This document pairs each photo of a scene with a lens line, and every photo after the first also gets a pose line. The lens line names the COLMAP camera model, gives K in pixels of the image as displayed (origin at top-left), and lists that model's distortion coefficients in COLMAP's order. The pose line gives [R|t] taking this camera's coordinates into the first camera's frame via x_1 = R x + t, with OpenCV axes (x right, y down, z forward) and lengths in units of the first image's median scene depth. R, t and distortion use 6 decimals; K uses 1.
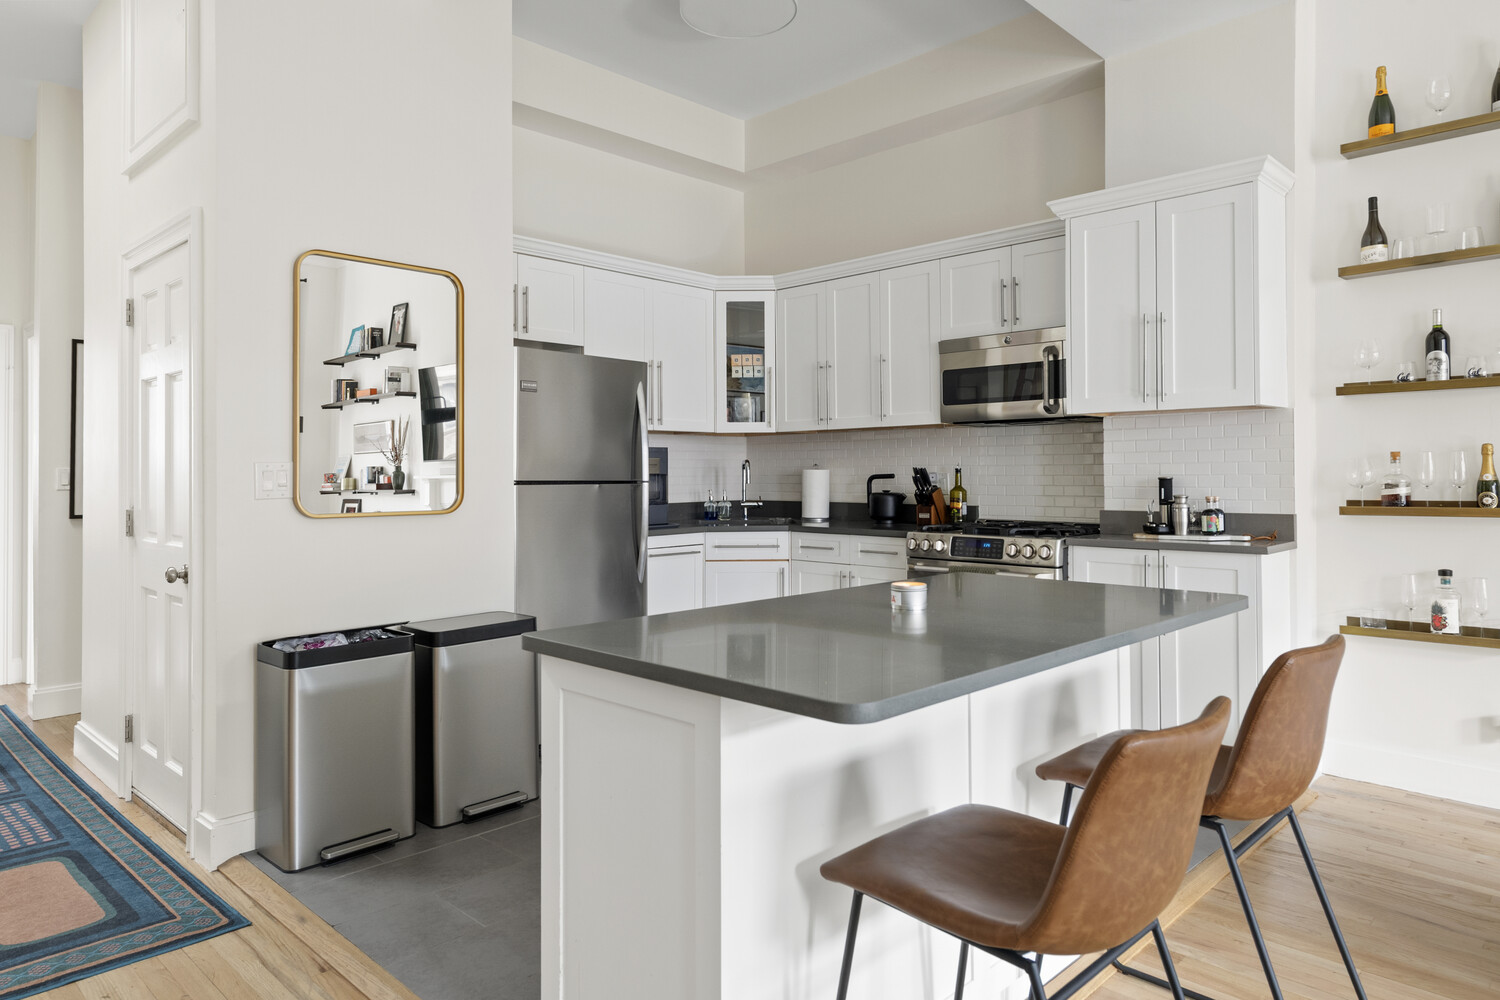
lens RADIAL K [[961.4, 0, 759.8], [0, 961.4, 471.3], [0, 0, 1]] dist [0.005365, 0.000423]
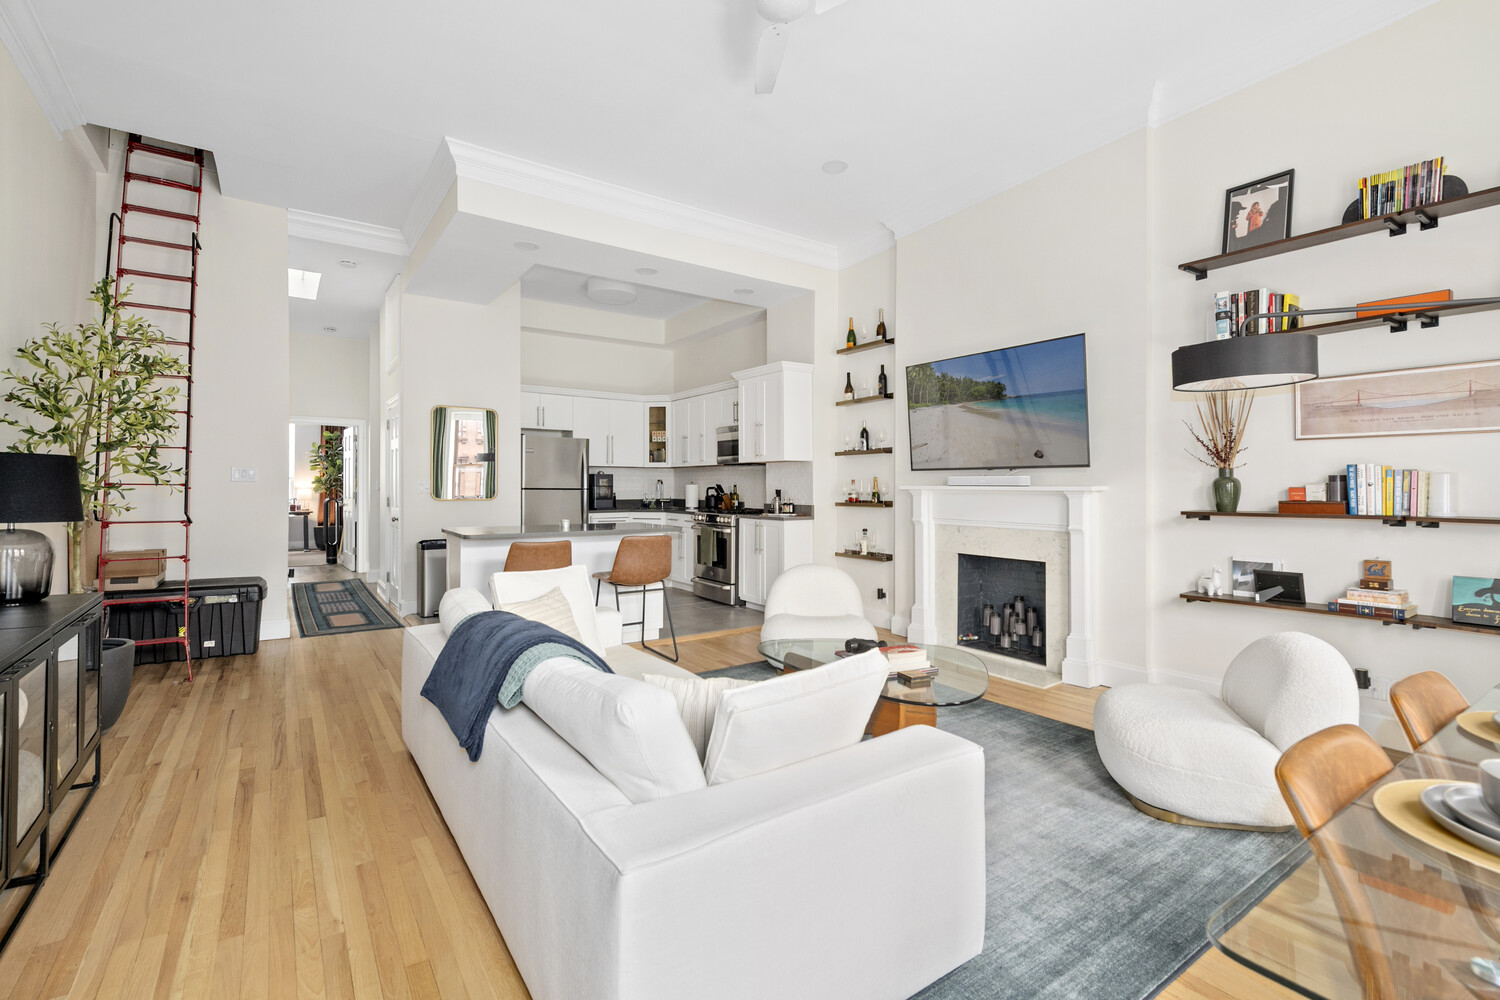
lens RADIAL K [[678.3, 0, 748.8], [0, 678.3, 491.0], [0, 0, 1]] dist [-0.005463, -0.000800]
pose [[0.981304, 0.013796, -0.191969, 0.664939], [-0.012049, 0.999875, 0.010265, -0.006314], [0.192087, -0.007760, 0.981347, -0.635730]]
